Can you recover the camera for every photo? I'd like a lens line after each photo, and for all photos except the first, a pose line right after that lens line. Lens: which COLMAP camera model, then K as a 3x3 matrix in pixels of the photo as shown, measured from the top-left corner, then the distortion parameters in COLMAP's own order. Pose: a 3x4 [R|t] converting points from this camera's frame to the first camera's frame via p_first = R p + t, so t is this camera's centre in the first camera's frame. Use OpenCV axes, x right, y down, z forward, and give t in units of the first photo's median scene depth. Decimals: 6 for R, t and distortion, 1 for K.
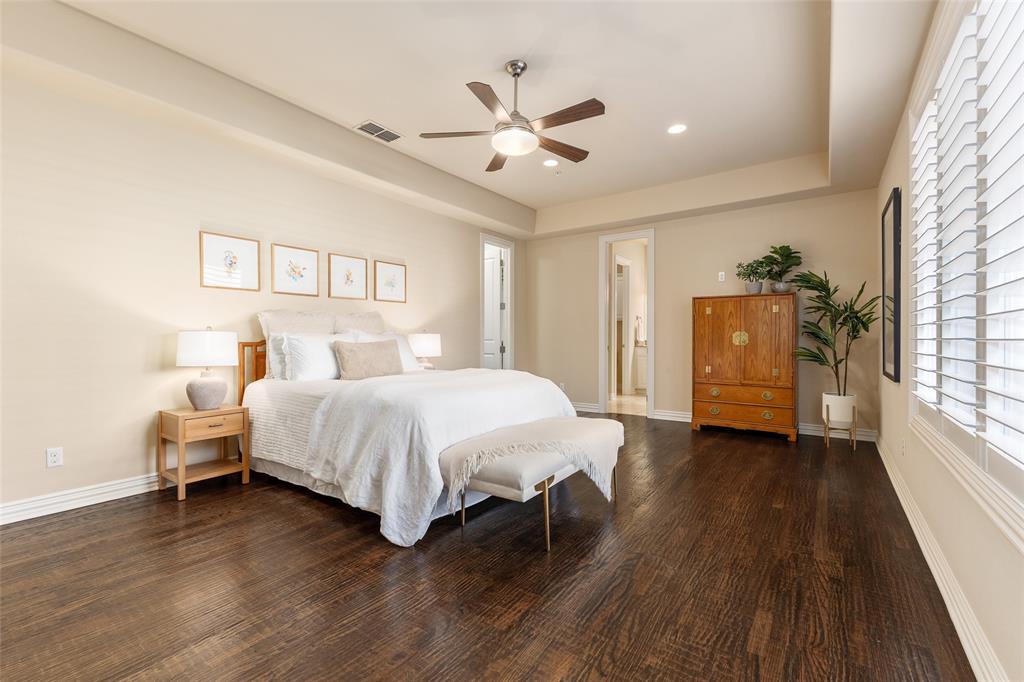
lens RADIAL K [[439.8, 0, 511.3], [0, 439.8, 341.3], [0, 0, 1]] dist [0.000206, 0.000010]
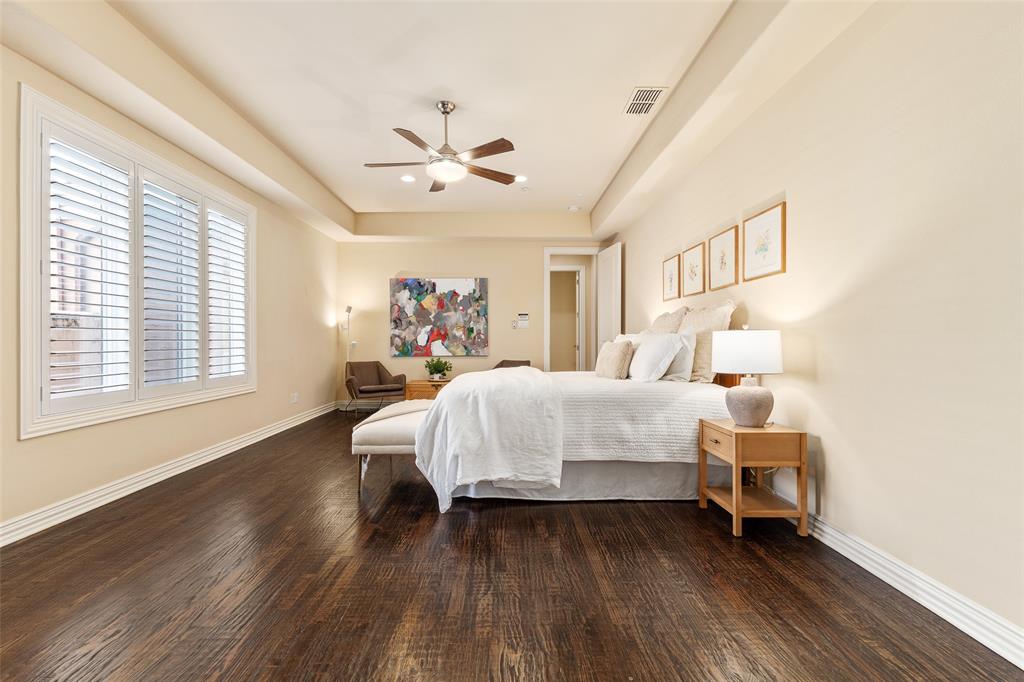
lens RADIAL K [[439.8, 0, 510.2], [0, 439.8, 341.8], [0, 0, 1]] dist [0.000206, 0.000010]
pose [[-0.804568, 0.003619, -0.593849, 0.368688], [0.002553, 0.999993, 0.002635, -0.005596], [0.593855, 0.000604, -0.804572, 1.333731]]
